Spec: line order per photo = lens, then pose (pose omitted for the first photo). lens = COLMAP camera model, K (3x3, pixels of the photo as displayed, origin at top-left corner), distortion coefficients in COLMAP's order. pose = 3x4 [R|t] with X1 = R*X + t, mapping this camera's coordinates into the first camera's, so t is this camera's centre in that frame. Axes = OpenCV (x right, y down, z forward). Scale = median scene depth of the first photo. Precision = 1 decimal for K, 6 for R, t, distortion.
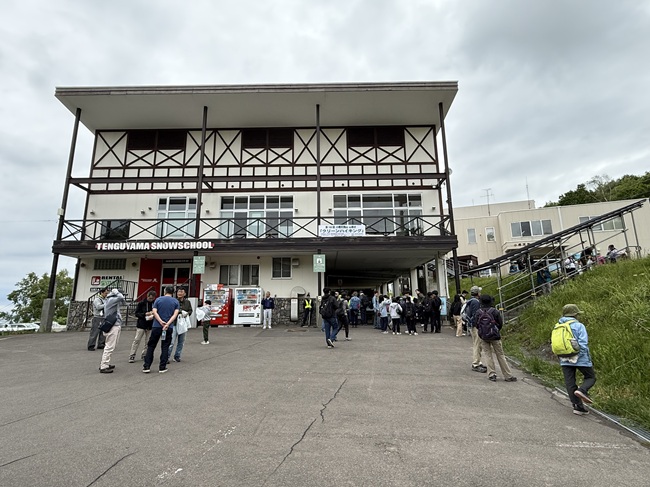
lens RADIAL K [[332.1, 0, 325.0], [0, 332.1, 243.5], [0, 0, 1]] dist [-0.000217, -0.000055]
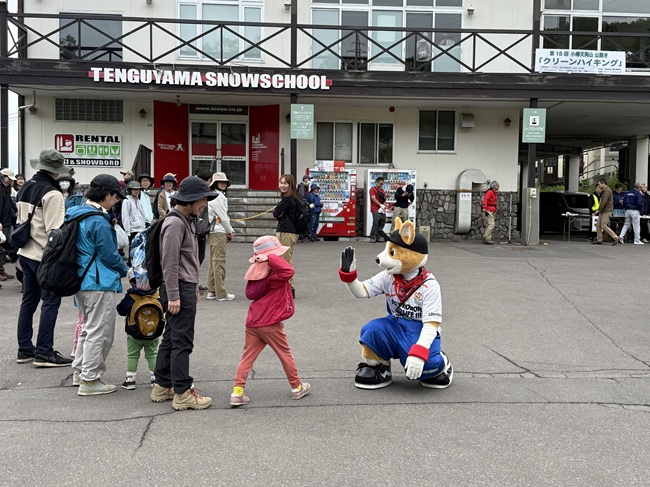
lens RADIAL K [[764.9, 0, 325.0], [0, 764.9, 243.5], [0, 0, 1]] dist [0.216504, -0.474180]
pose [[0.996699, 0.022682, 0.077949, -0.421598], [-0.040106, 0.972395, 0.229869, -0.026253], [-0.070583, -0.232237, 0.970095, -0.192363]]
